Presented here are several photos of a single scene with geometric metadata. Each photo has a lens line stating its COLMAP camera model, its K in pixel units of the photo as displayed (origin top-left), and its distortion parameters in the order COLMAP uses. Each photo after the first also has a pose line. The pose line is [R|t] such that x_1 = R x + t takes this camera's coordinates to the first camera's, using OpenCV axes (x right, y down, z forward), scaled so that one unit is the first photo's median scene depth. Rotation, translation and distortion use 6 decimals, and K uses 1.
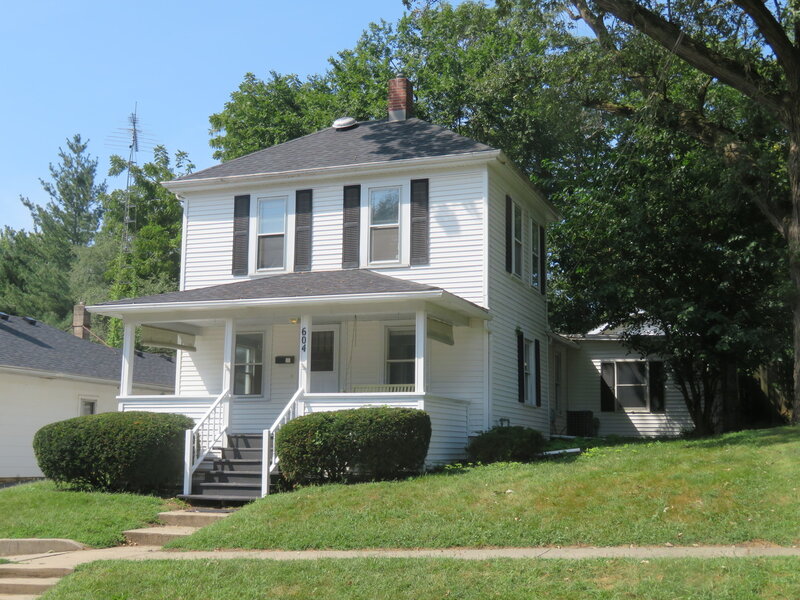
lens RADIAL K [[1051.7, 0, 406.6], [0, 1051.7, 298.3], [0, 0, 1]] dist [-0.009280, 0.000000]
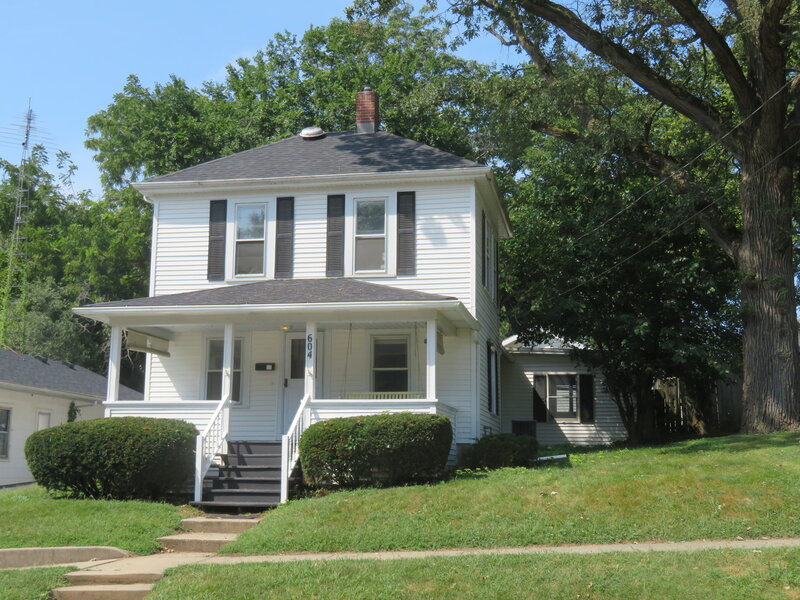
lens RADIAL K [[1051.7, 0, 416.0], [0, 1051.7, 296.9], [0, 0, 1]] dist [-0.009280, 0.000000]
pose [[0.983099, 0.026087, 0.181204, -0.162090], [-0.023206, 0.999569, -0.018004, 0.007254], [-0.181596, 0.013495, 0.983281, -0.005016]]
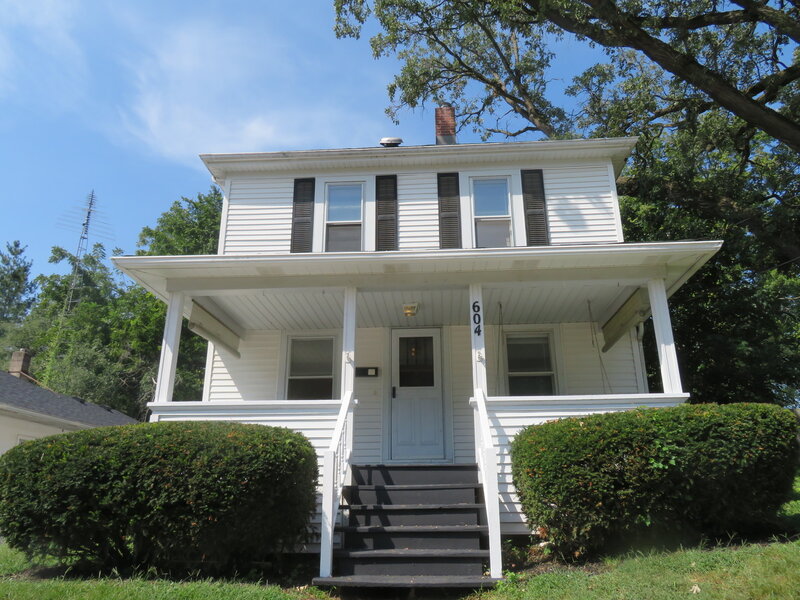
lens RADIAL K [[610.4, 0, 405.8], [0, 610.4, 294.3], [0, 0, 1]] dist [-0.001058, 0.008867]
pose [[0.953979, 0.084170, 0.287818, -0.228167], [-0.029294, 0.981366, -0.189899, 0.089550], [-0.298439, 0.172729, 0.938669, 0.575391]]
